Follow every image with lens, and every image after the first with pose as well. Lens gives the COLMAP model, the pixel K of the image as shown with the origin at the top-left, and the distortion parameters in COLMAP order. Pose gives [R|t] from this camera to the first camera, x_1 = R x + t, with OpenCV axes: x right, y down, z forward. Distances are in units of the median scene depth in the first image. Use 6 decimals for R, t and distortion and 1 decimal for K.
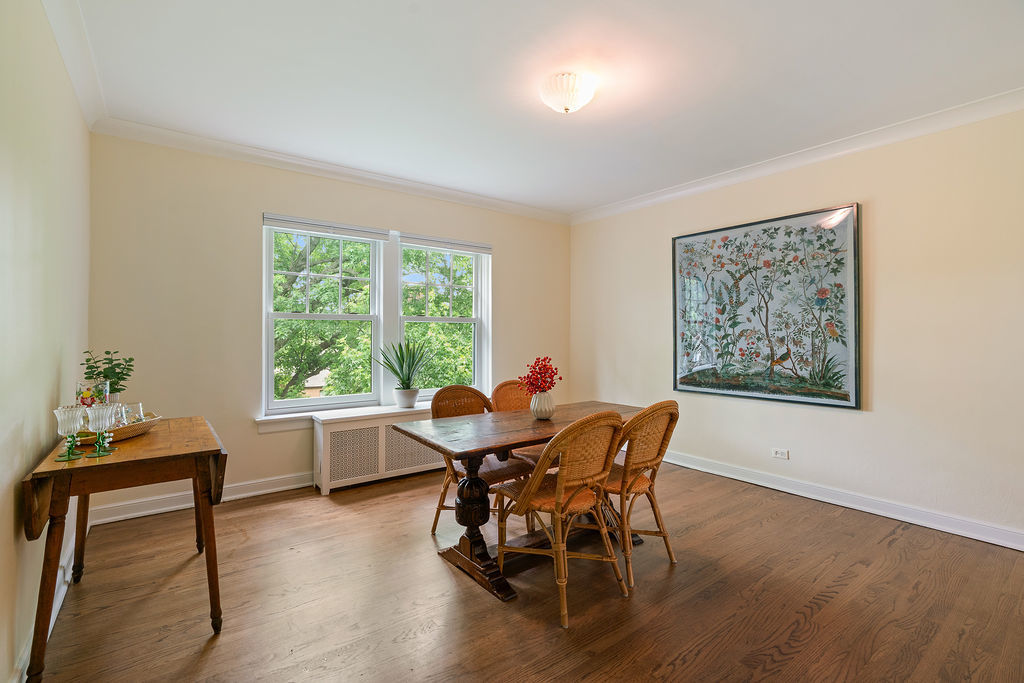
lens RADIAL K [[463.1, 0, 521.4], [0, 463.1, 334.9], [0, 0, 1]] dist [-0.010319, 0.000112]
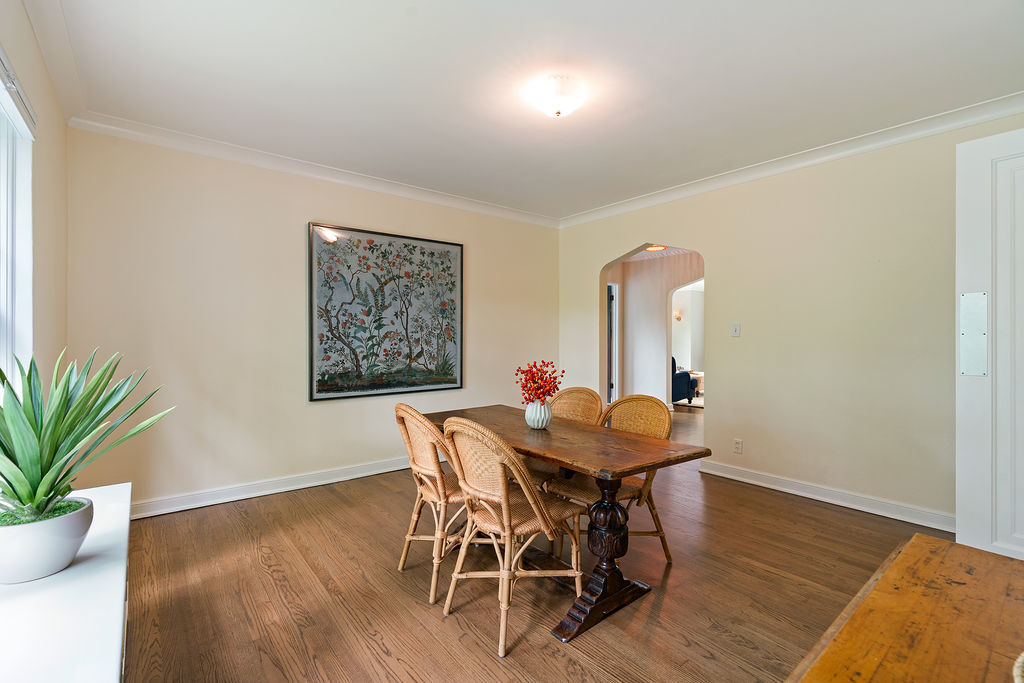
lens RADIAL K [[463.1, 0, 521.4], [0, 463.1, 334.9], [0, 0, 1]] dist [-0.010319, 0.000112]
pose [[-0.023441, -0.002648, 0.999722, -0.620026], [-0.007160, 0.999971, 0.002481, -0.008768], [-0.999700, -0.007100, -0.023460, 0.732326]]
